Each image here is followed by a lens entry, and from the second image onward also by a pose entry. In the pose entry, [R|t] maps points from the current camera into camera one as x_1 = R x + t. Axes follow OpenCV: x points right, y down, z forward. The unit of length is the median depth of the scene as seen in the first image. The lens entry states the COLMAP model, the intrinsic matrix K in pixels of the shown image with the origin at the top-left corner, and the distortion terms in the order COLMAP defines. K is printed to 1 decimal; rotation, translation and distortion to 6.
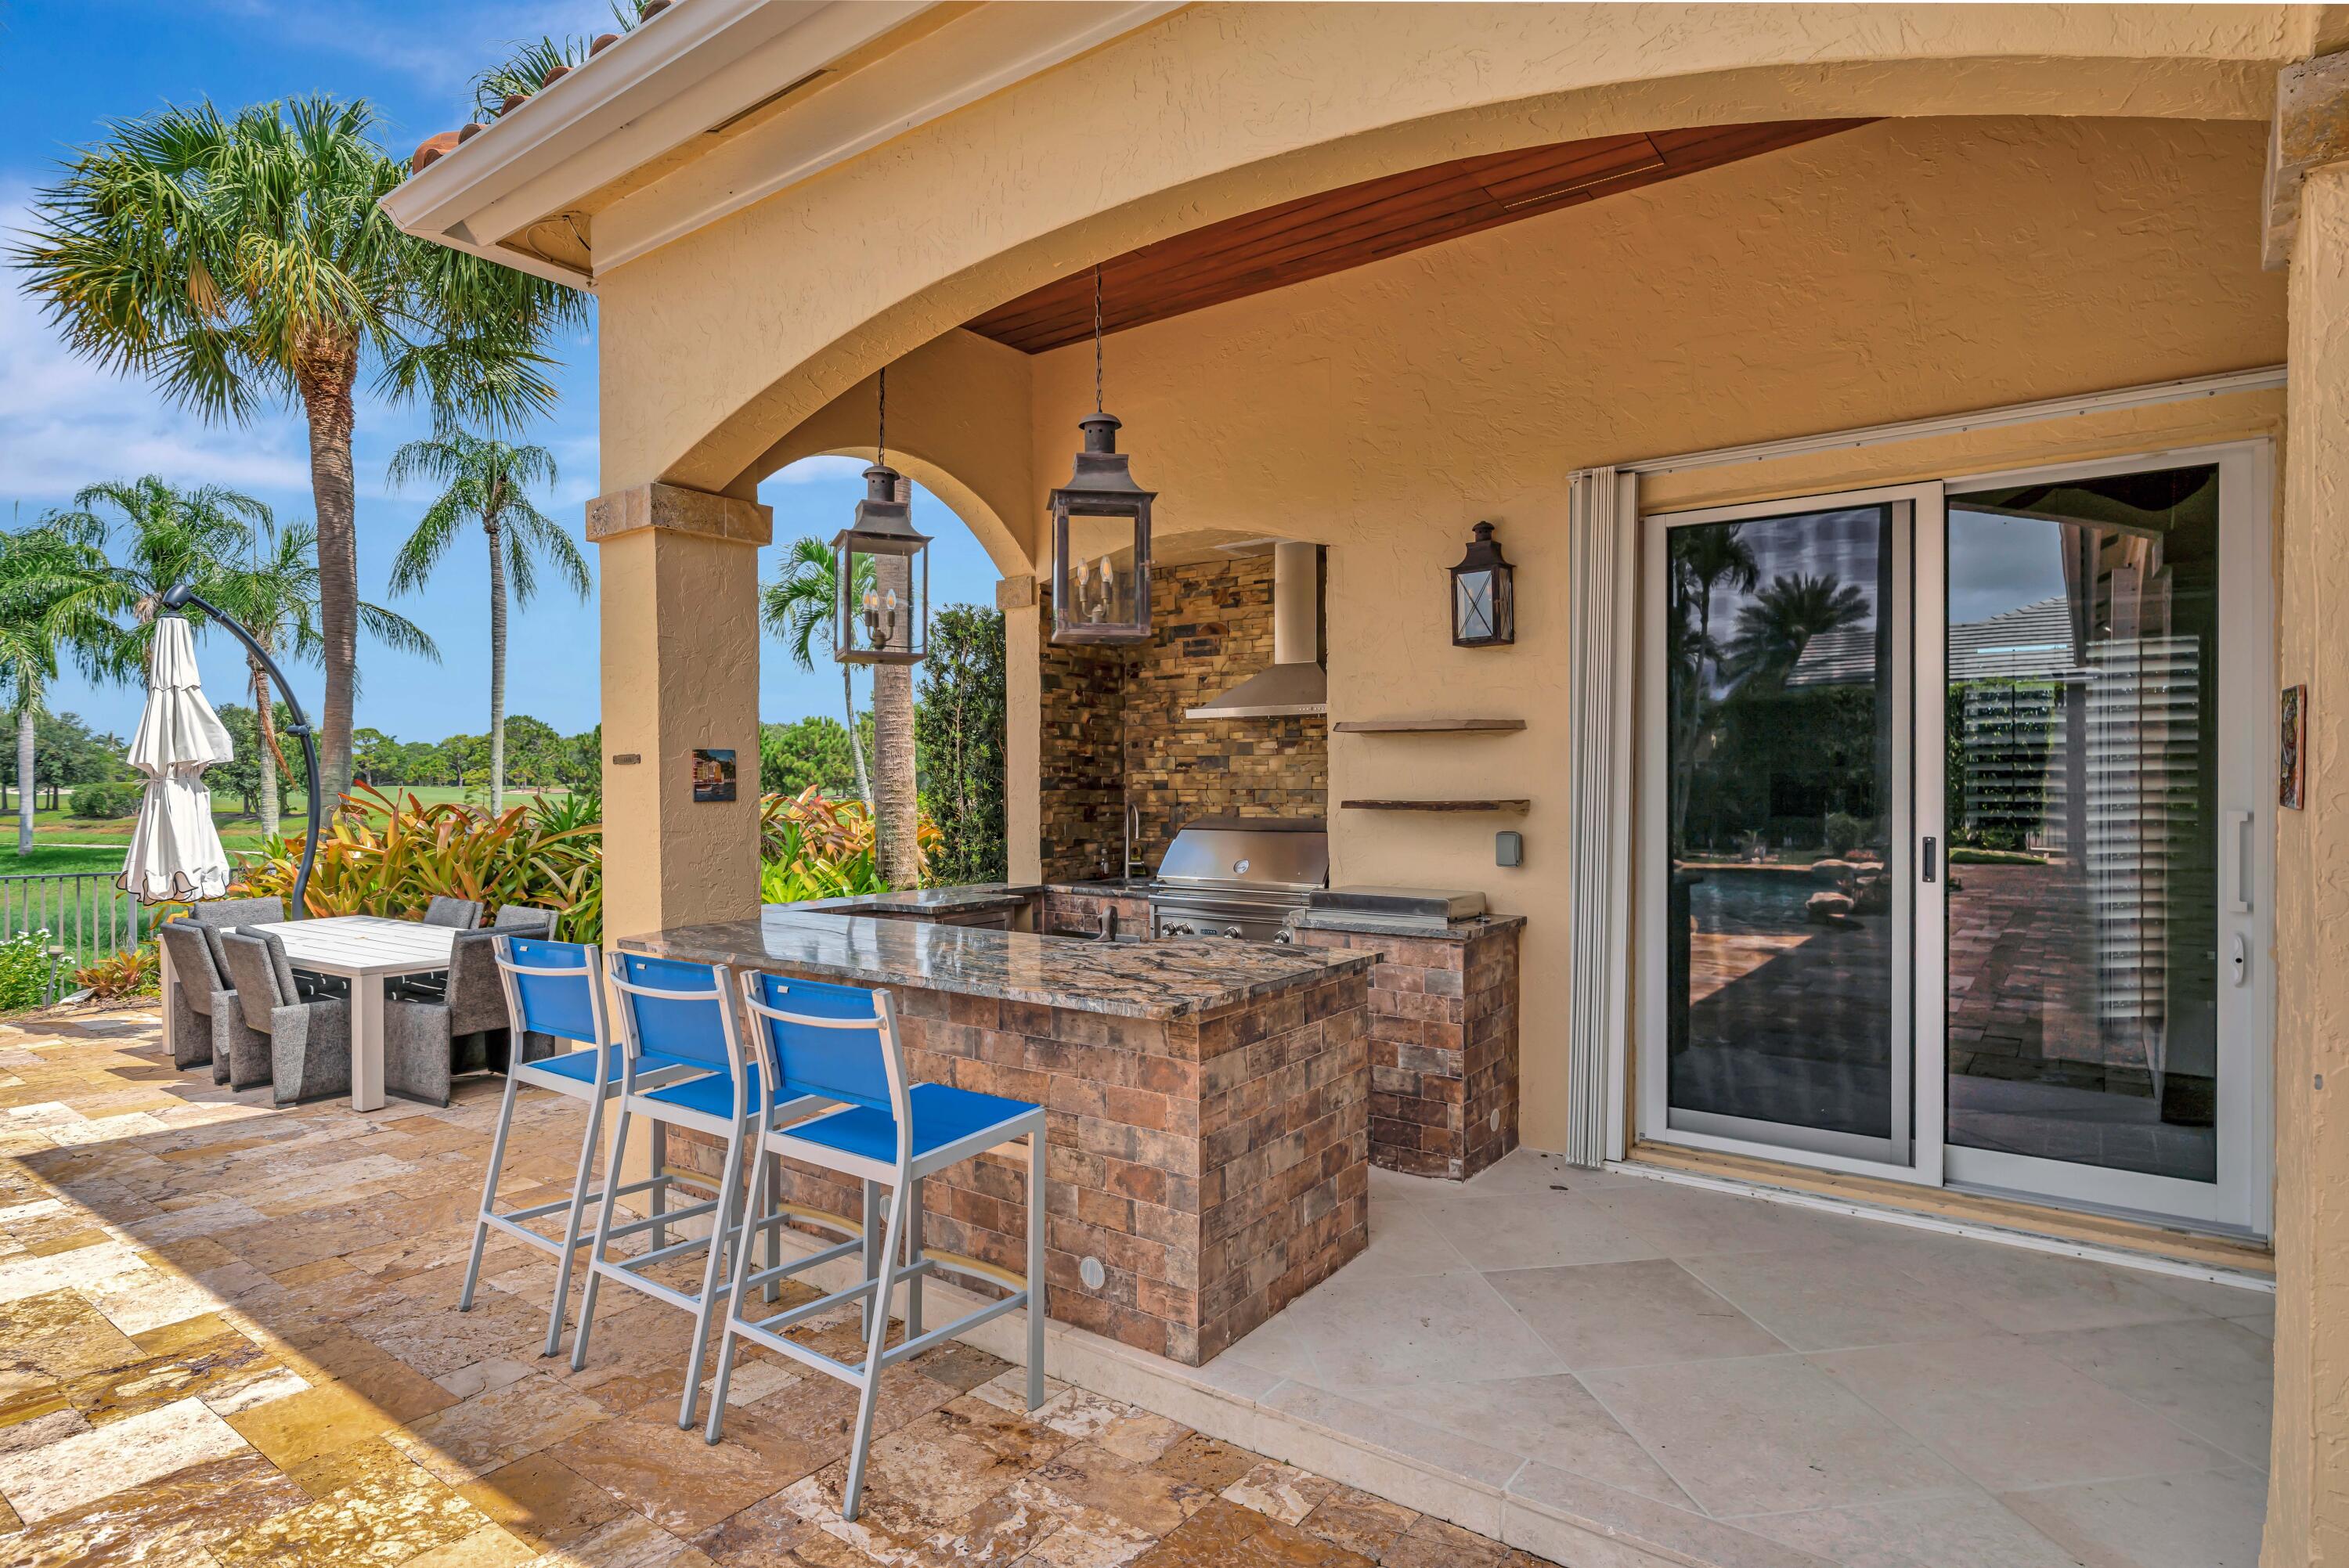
lens RADIAL K [[1224.8, 0, 1182.7], [0, 1224.8, 787.9], [0, 0, 1]] dist [-0.009856, 0.004672]
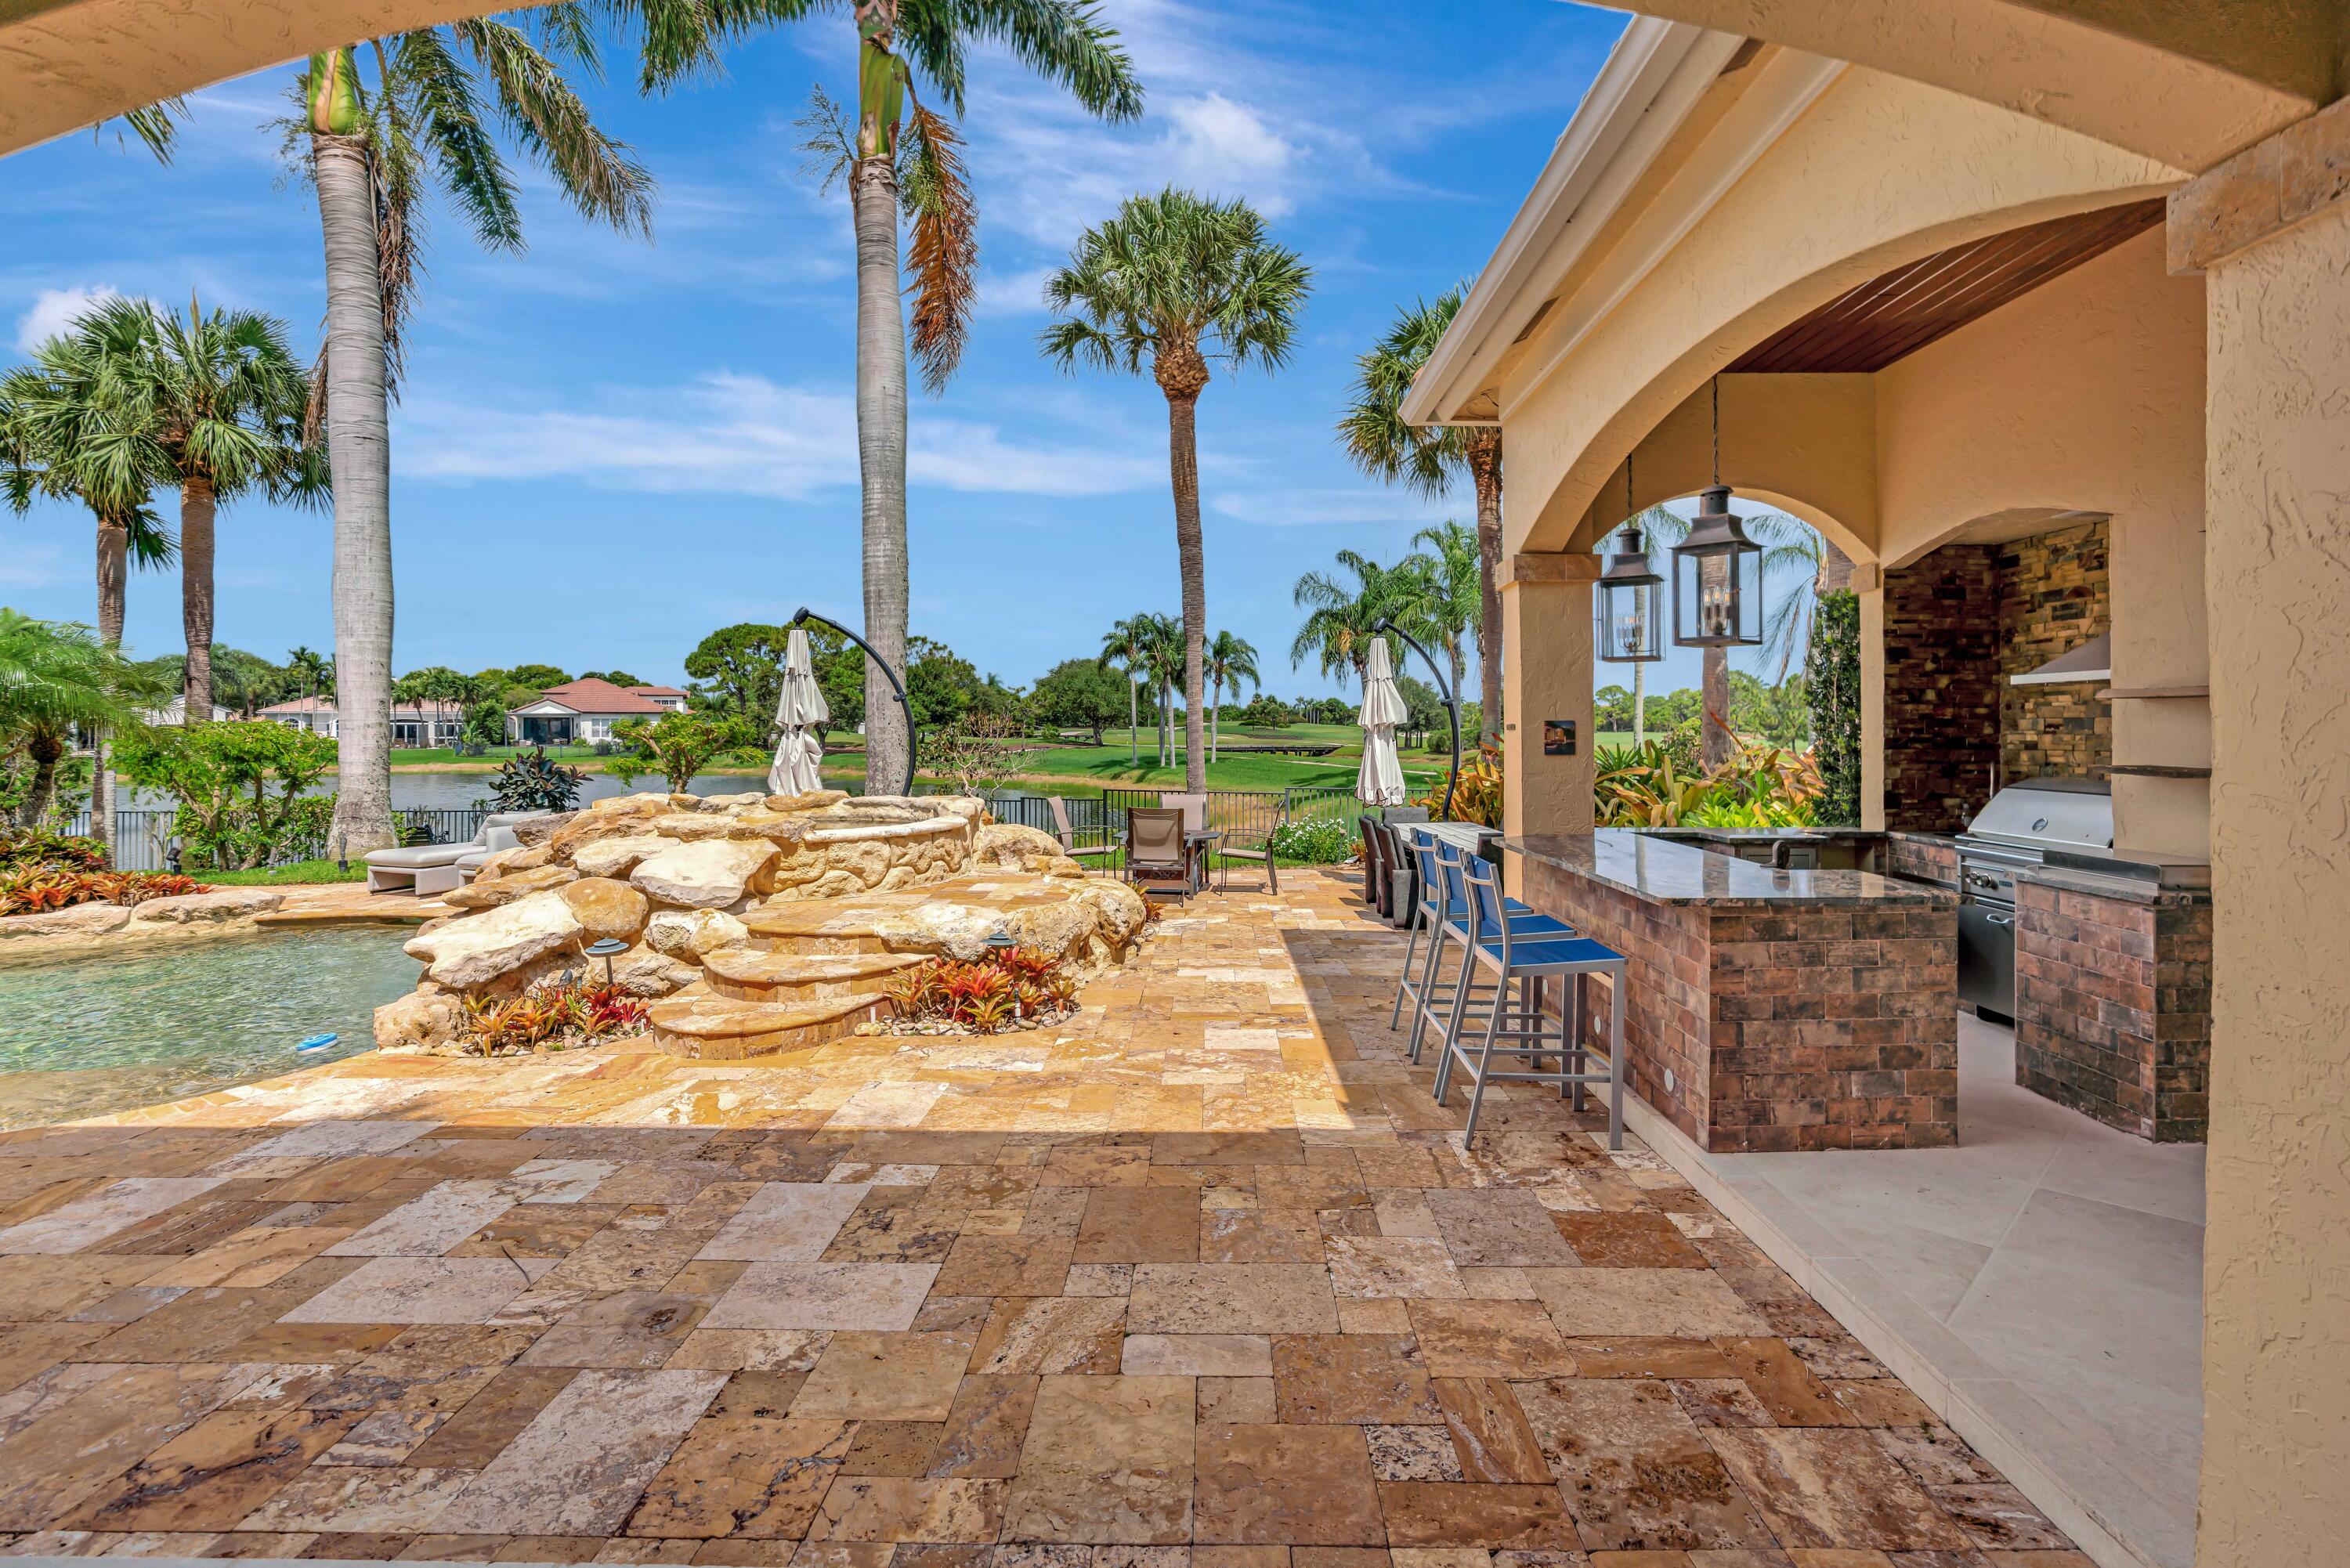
lens RADIAL K [[1126.5, 0, 1210.7], [0, 1126.5, 732.3], [0, 0, 1]] dist [-0.003679, 0.001276]
pose [[0.590687, 0.003624, -0.806893, 0.473507], [-0.004496, 0.999989, 0.001200, -0.015914], [0.806888, 0.002919, 0.590697, -0.172780]]
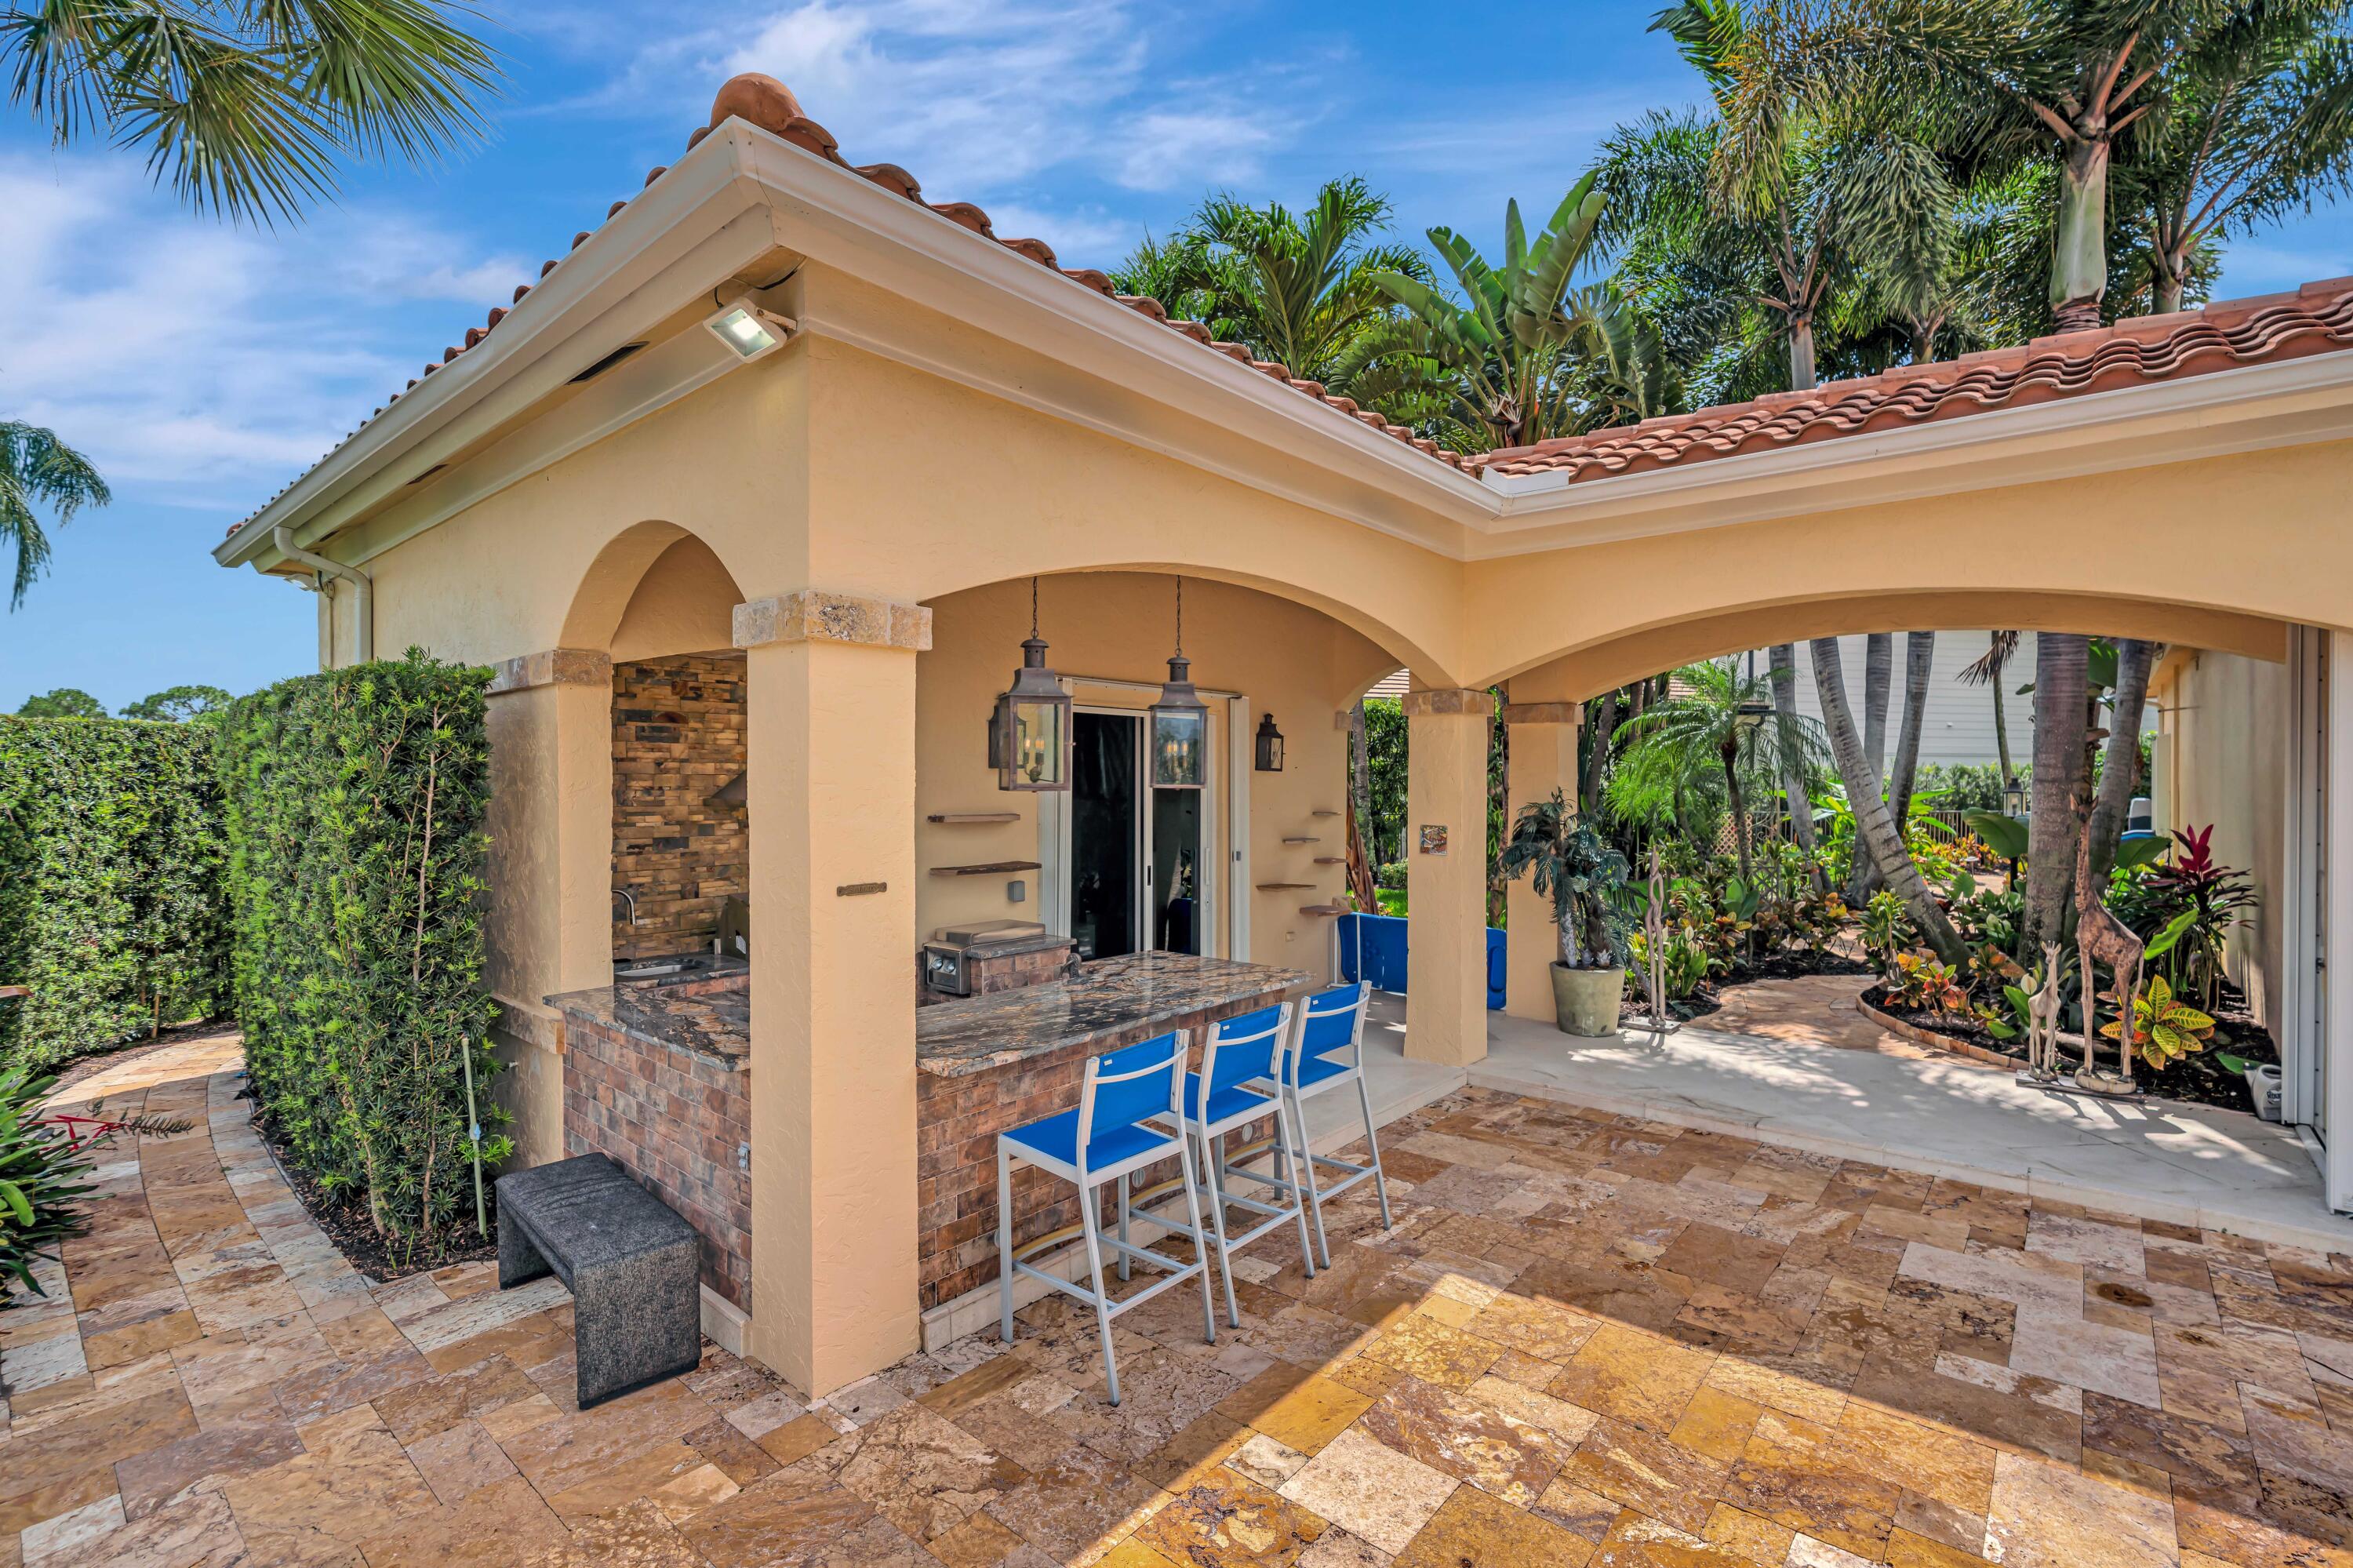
lens RADIAL K [[1091.5, 0, 1176.4], [0, 1091.5, 776.3], [0, 0, 1]] dist [-0.014793, 0.005259]
pose [[0.067800, 0.004773, 0.997688, -1.192935], [0.004623, 0.999976, -0.005098, -0.097080], [-0.997688, 0.004958, 0.067776, 0.673690]]
